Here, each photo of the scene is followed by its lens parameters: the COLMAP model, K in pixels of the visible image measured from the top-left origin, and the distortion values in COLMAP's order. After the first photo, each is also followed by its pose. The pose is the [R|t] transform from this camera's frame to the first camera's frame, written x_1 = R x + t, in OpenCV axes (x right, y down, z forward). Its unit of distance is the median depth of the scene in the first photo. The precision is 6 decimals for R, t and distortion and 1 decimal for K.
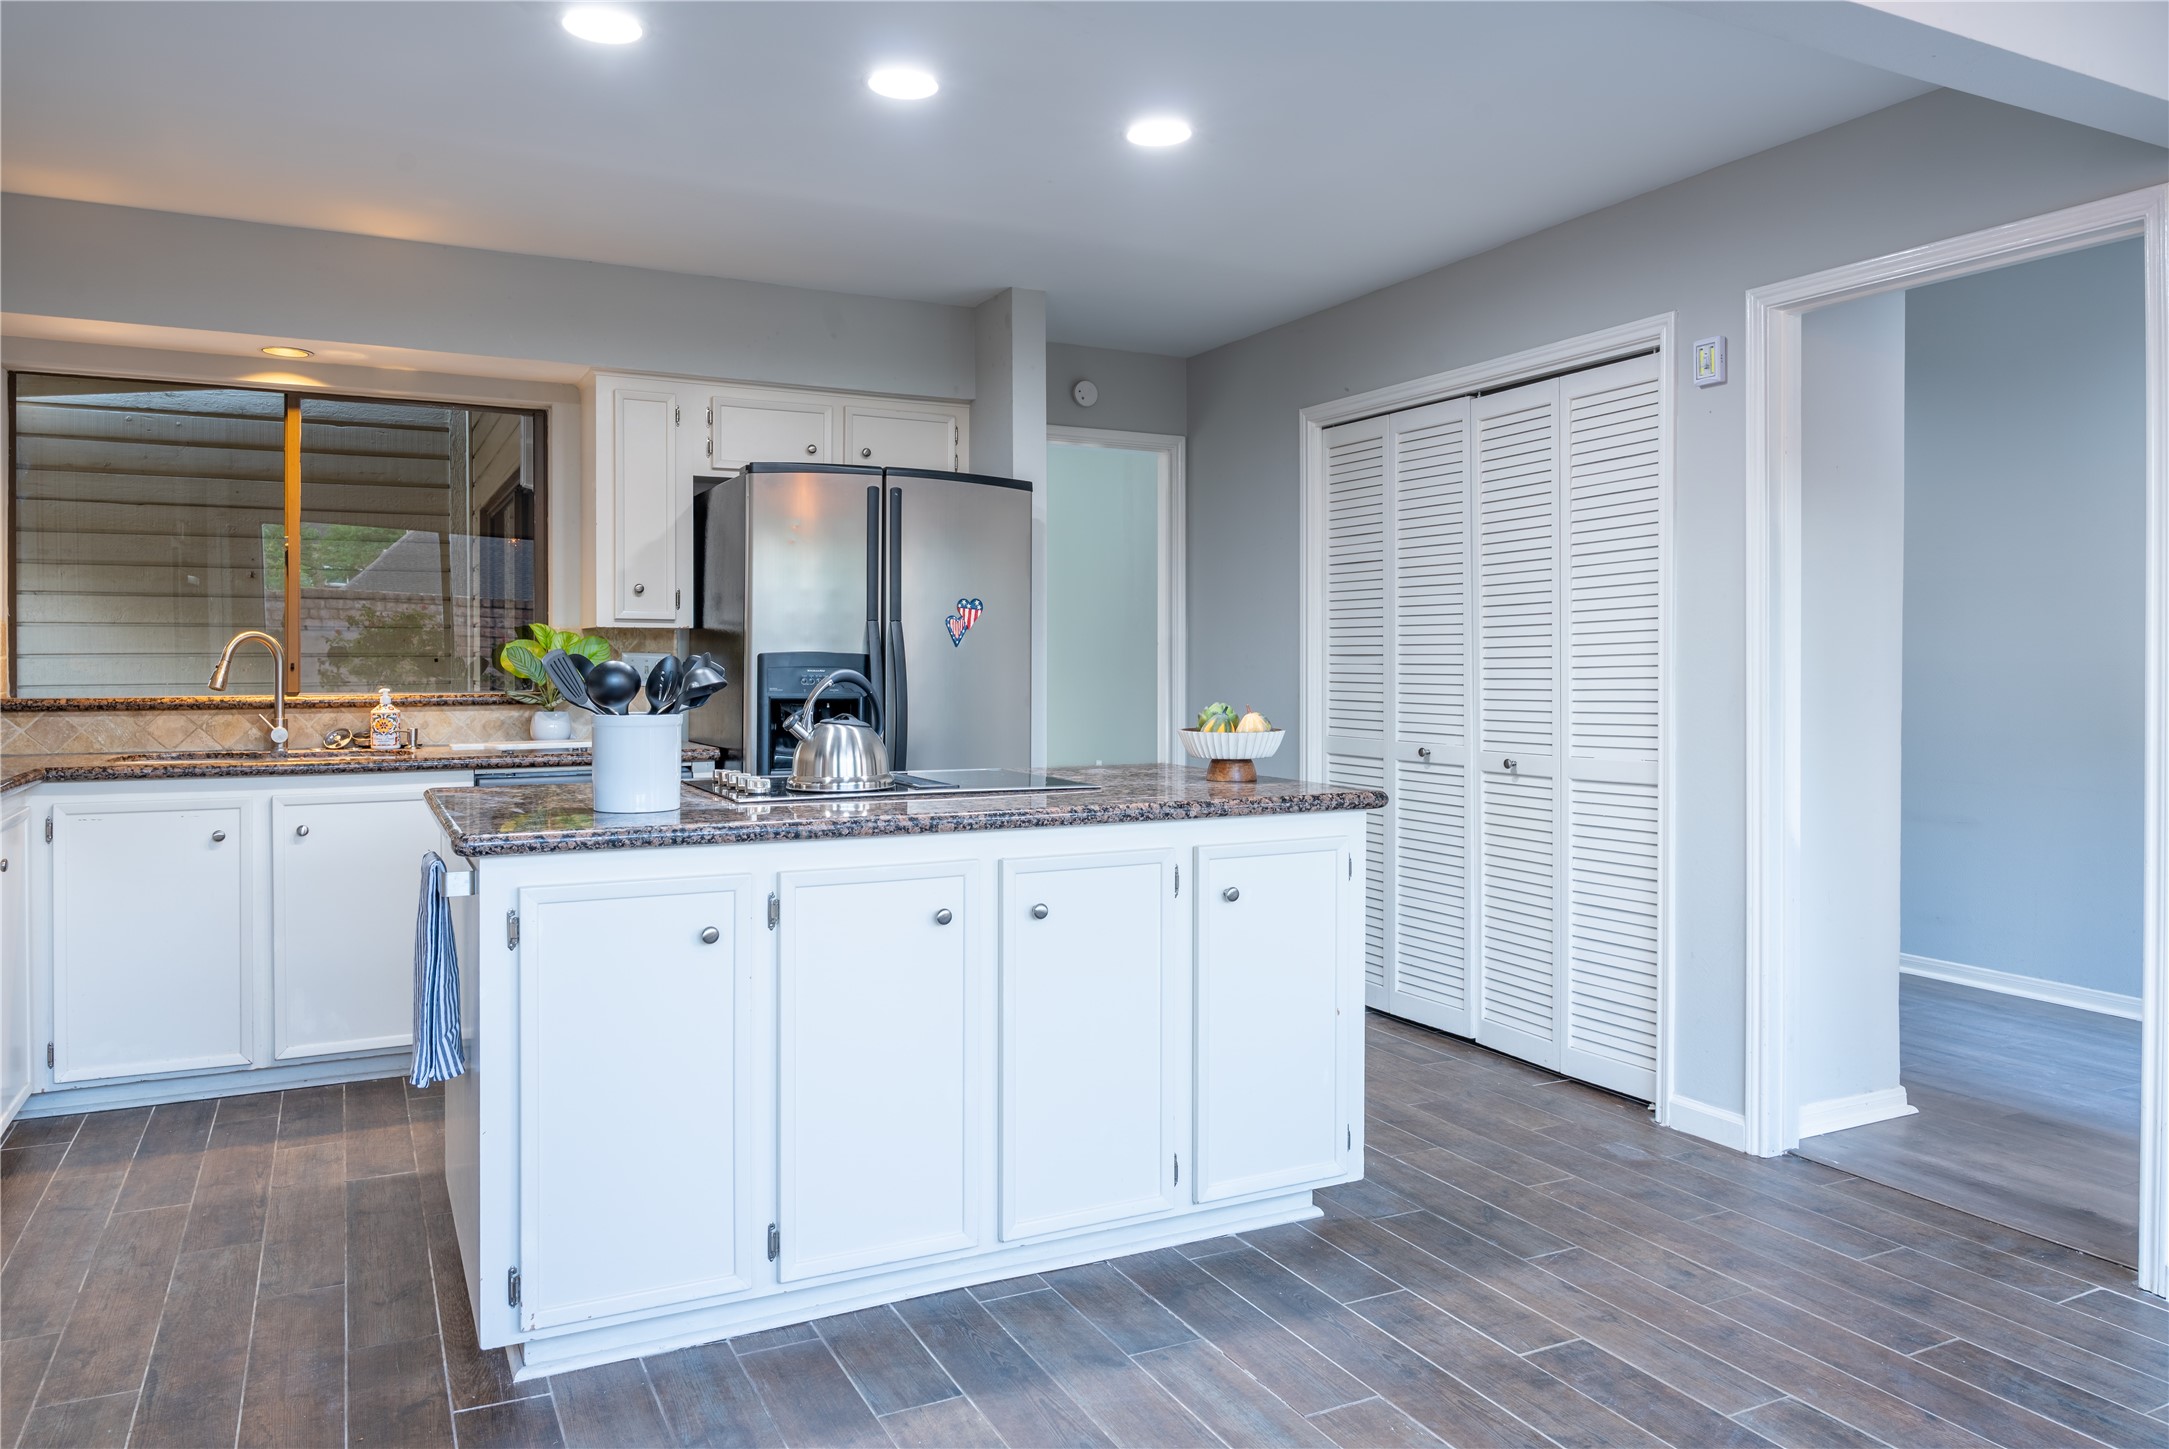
lens RADIAL K [[1485.1, 0, 1084.4], [0, 1485.1, 665.5], [0, 0, 1]] dist [-0.001665, 0.001881]
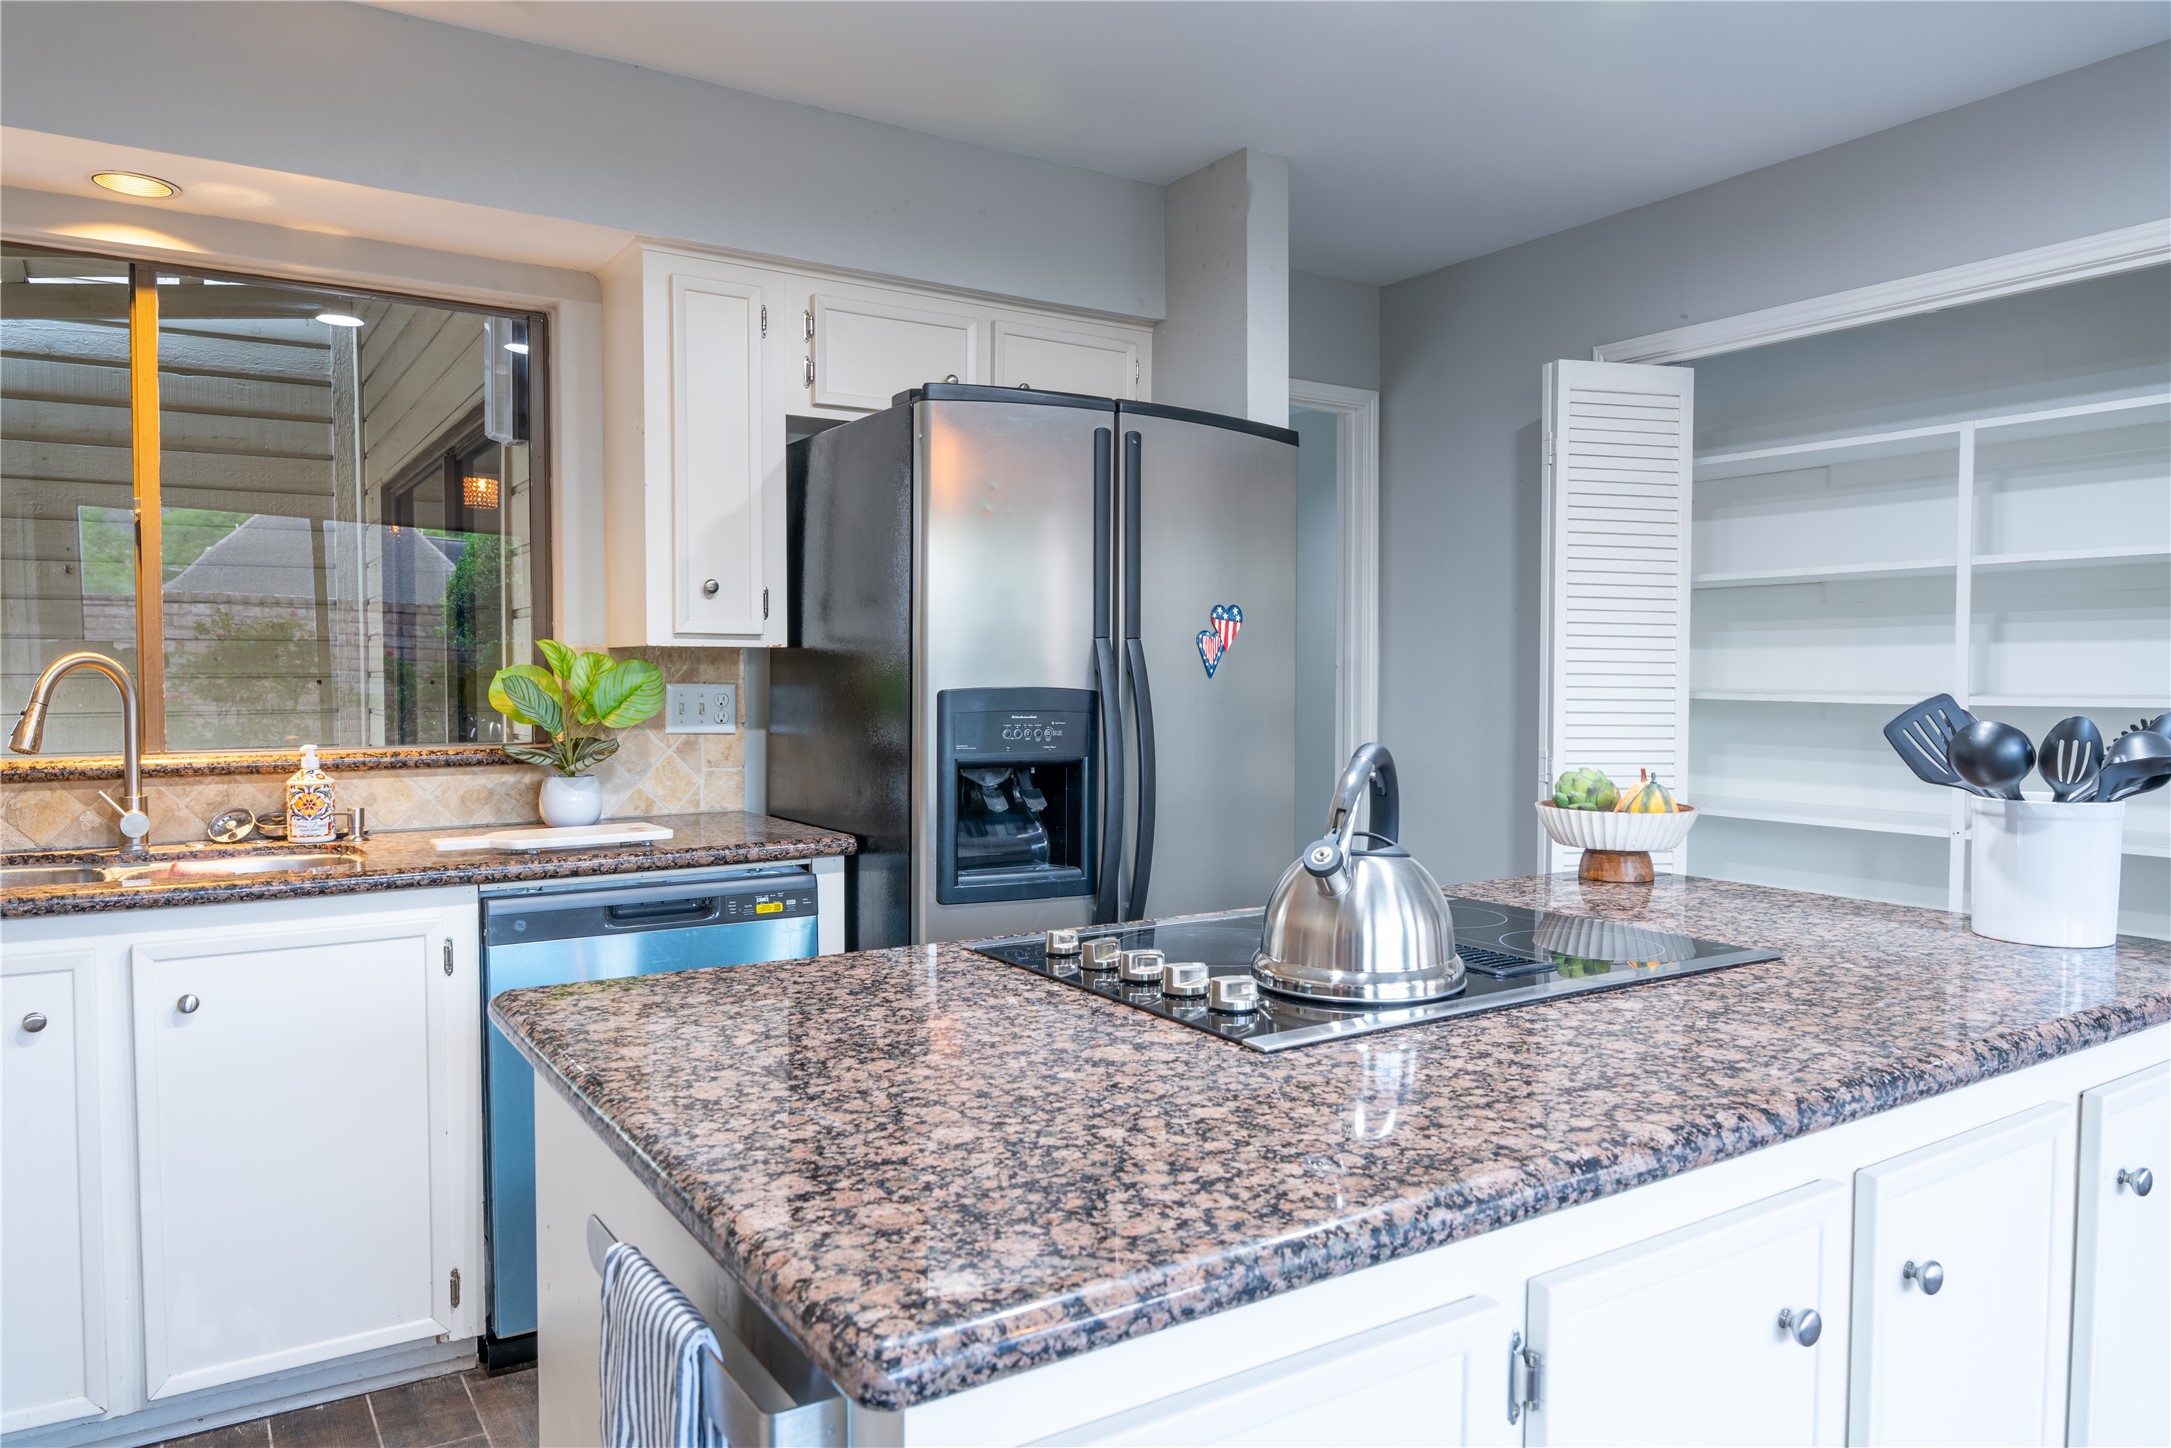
lens RADIAL K [[1447.3, 0, 1067.1], [0, 1447.3, 722.2], [0, 0, 1]] dist [-0.005459, -0.005670]
pose [[0.995000, -0.002400, 0.099849, -0.214903], [-0.000888, 0.999459, 0.032873, -0.013858], [-0.099874, -0.032797, 0.994459, 0.365710]]
